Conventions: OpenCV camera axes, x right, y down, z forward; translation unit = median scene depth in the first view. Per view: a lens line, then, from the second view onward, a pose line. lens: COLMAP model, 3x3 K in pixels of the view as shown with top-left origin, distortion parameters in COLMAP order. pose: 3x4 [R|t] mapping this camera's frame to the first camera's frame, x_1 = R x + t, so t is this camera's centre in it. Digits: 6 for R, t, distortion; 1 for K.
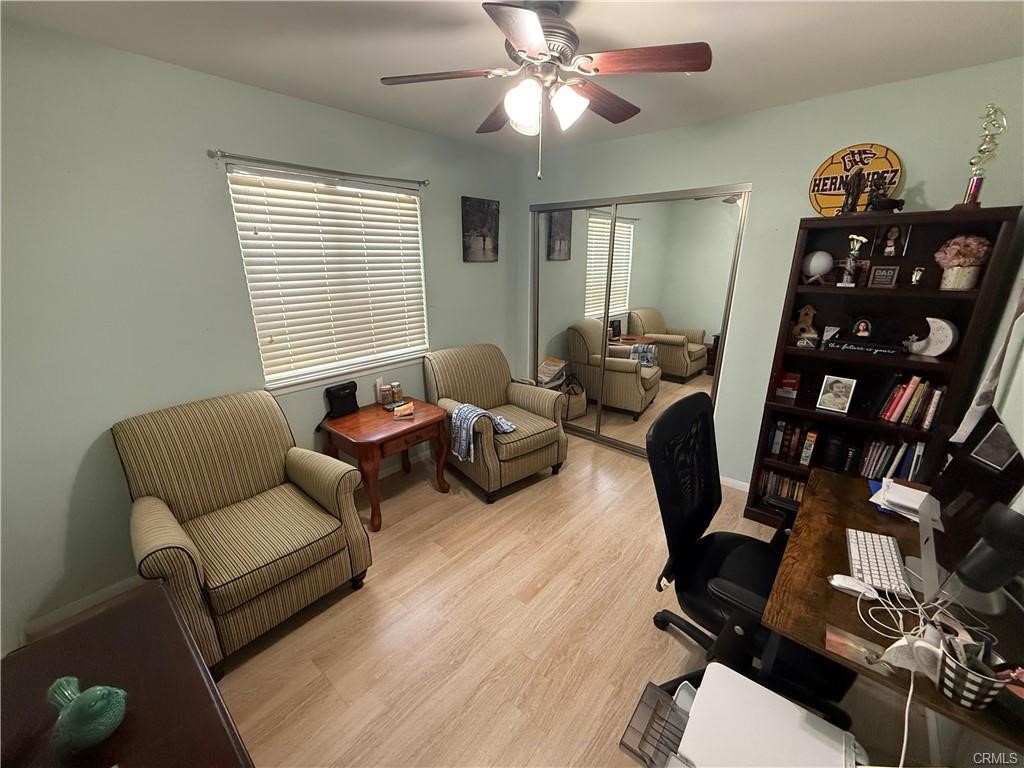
lens RADIAL K [[407.2, 0, 507.9], [0, 407.2, 383.6], [0, 0, 1]] dist [-0.002226, 0.000590]
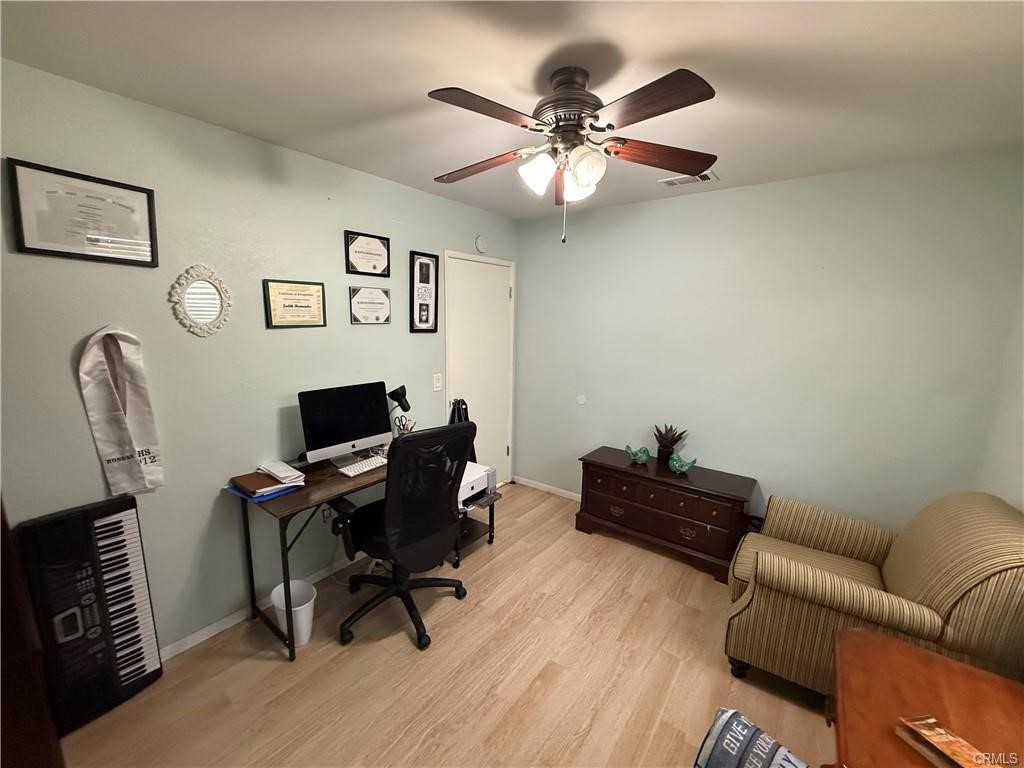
lens RADIAL K [[407.2, 0, 507.9], [0, 407.2, 383.6], [0, 0, 1]] dist [-0.002226, 0.000590]
pose [[-0.997850, -0.001814, -0.065521, 0.211880], [-0.031273, 0.891682, 0.451580, -0.495841], [0.057605, 0.452658, -0.889821, 1.566101]]
